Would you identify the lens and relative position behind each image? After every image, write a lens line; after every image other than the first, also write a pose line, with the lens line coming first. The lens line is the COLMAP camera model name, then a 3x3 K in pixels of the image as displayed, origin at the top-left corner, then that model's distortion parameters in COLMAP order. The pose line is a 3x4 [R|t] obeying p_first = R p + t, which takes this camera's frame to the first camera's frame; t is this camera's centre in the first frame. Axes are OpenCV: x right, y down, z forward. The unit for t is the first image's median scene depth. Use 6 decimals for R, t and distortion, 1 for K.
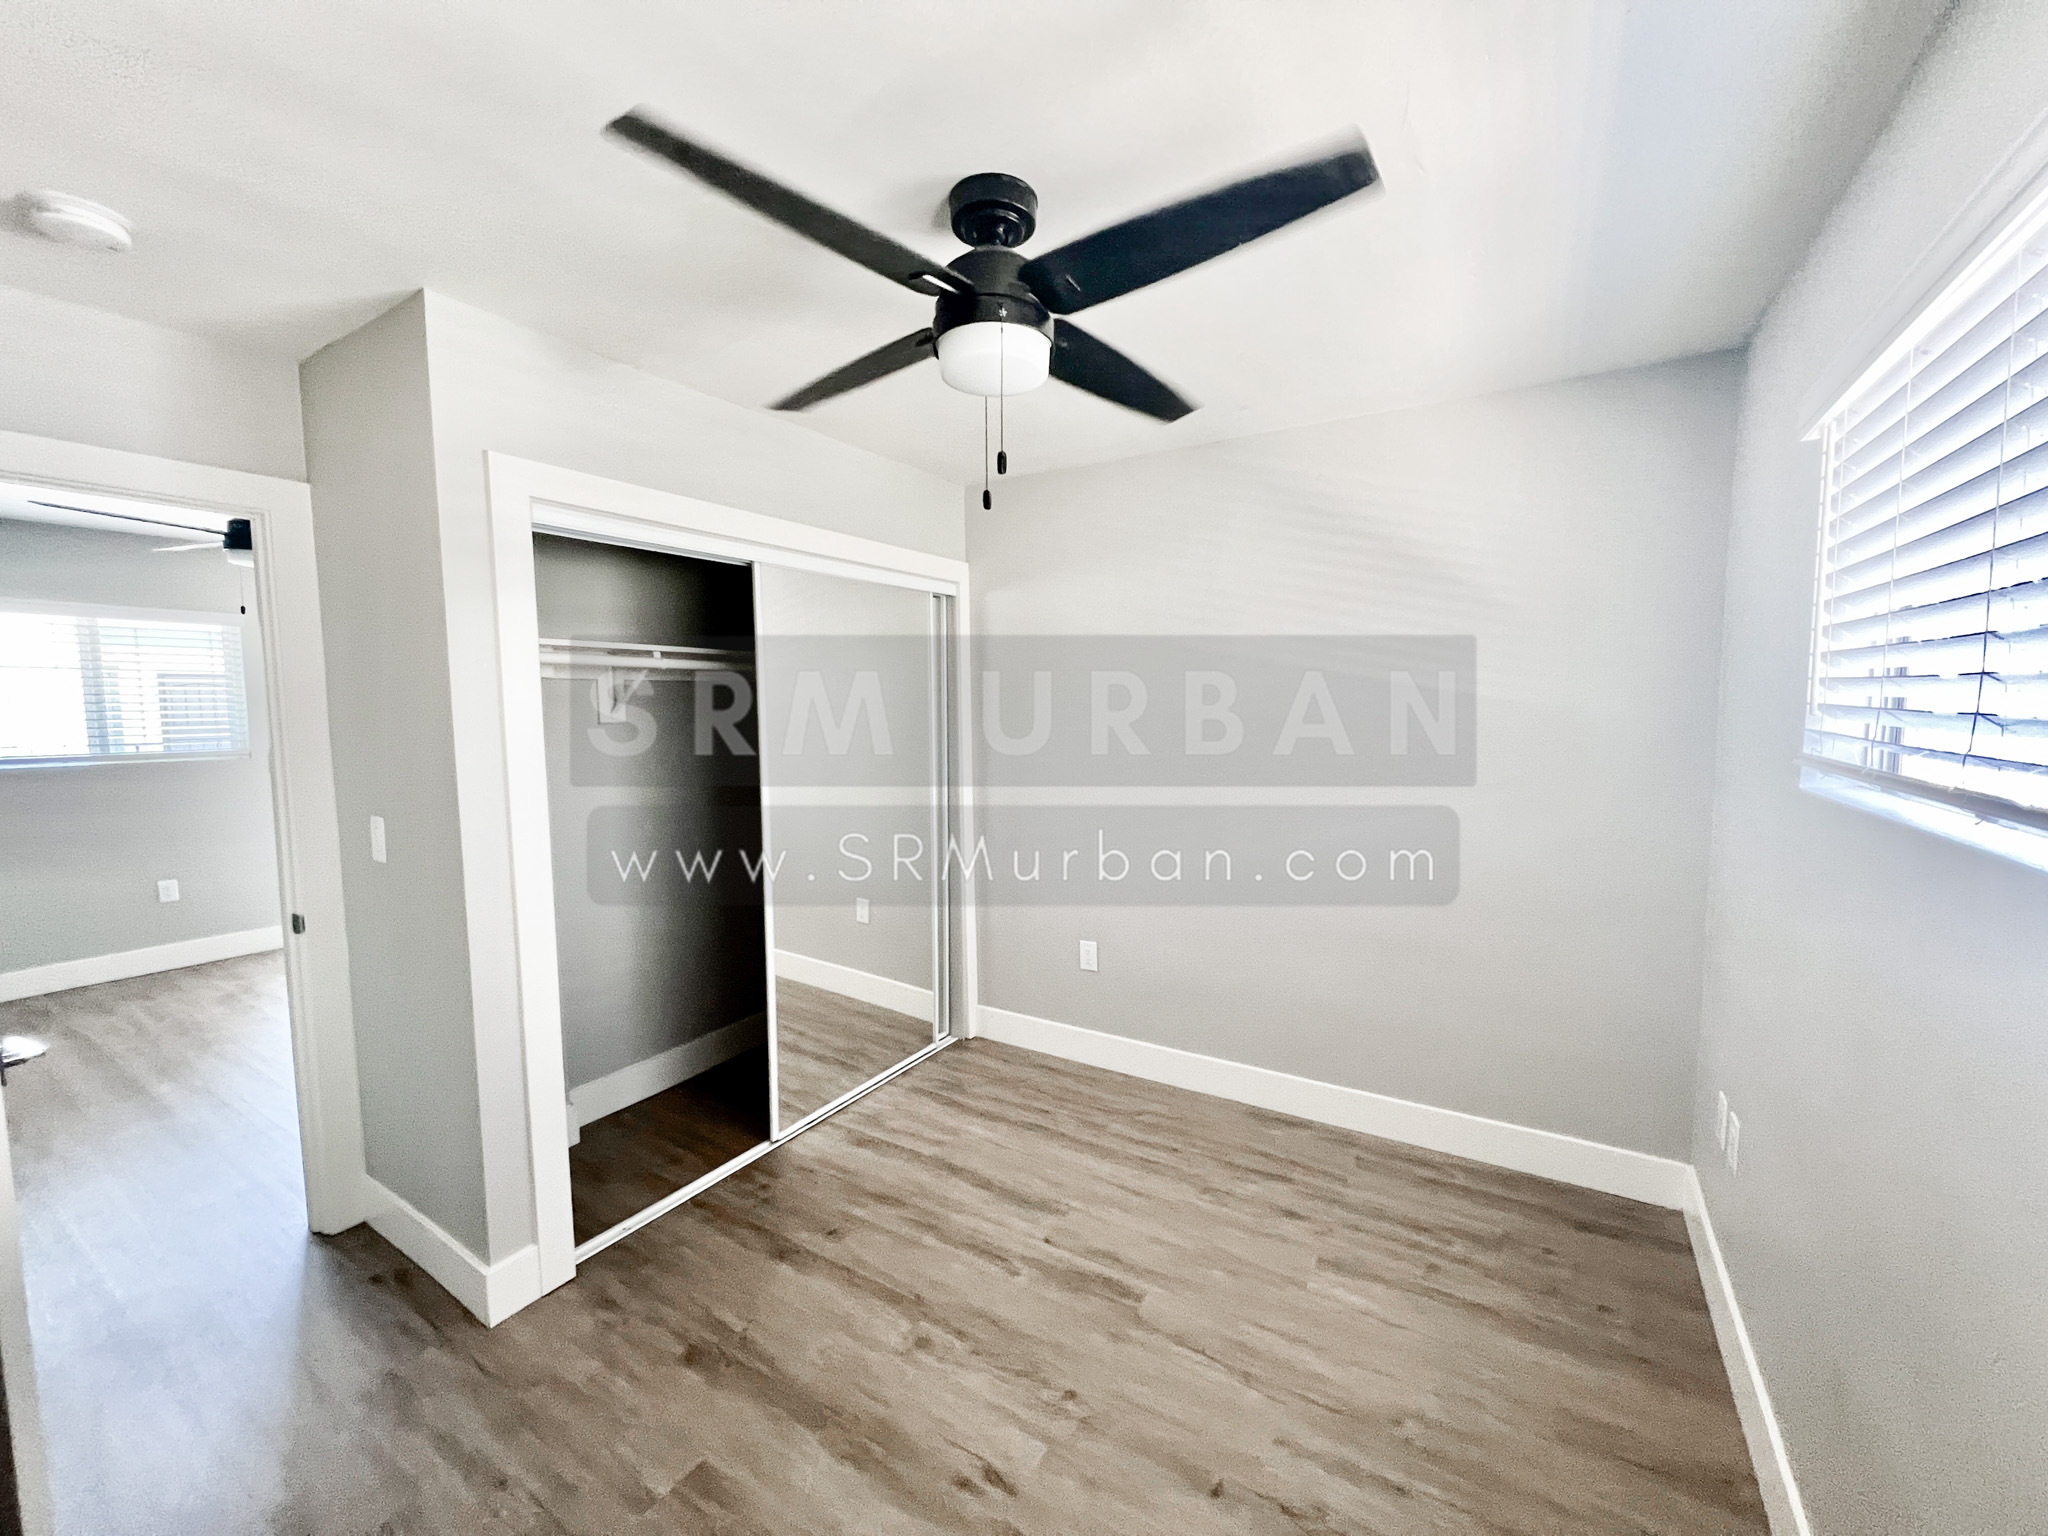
lens RADIAL K [[832.1, 0, 1018.3], [0, 832.1, 763.9], [0, 0, 1]] dist [-0.000298, 0.001109]
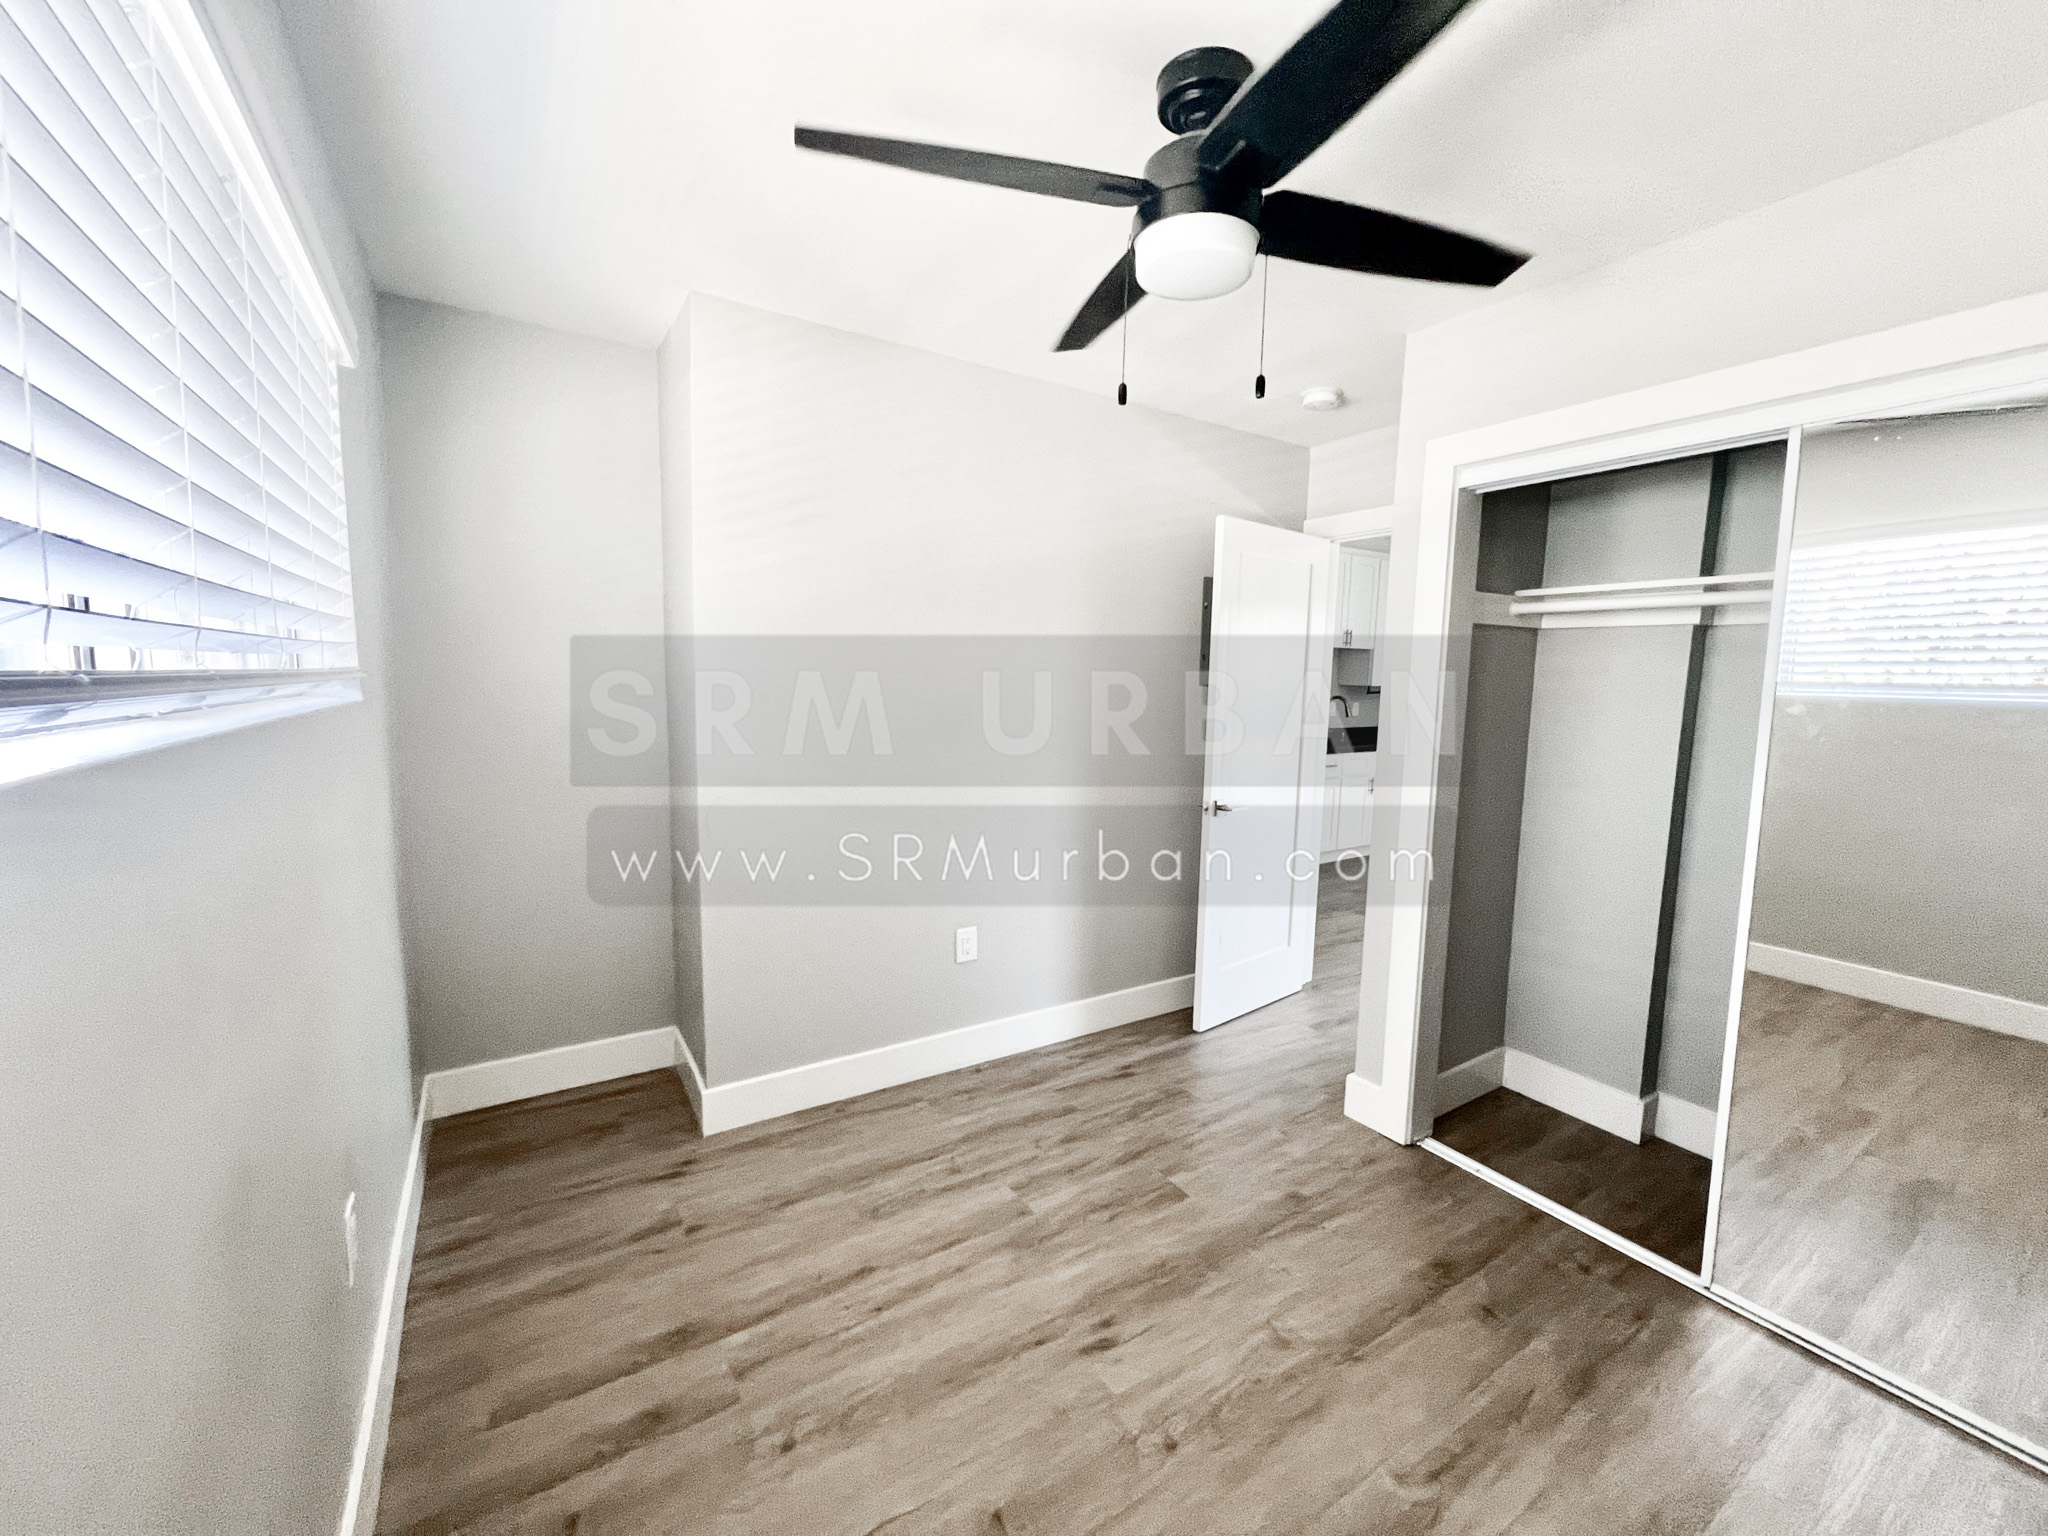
lens RADIAL K [[832.1, 0, 1021.6], [0, 832.1, 766.2], [0, 0, 1]] dist [-0.000298, 0.001109]
pose [[-0.435279, 0.097013, -0.895054, 0.802048], [-0.088777, 0.984707, 0.149904, -0.035414], [0.895908, 0.144710, -0.420010, 1.094865]]
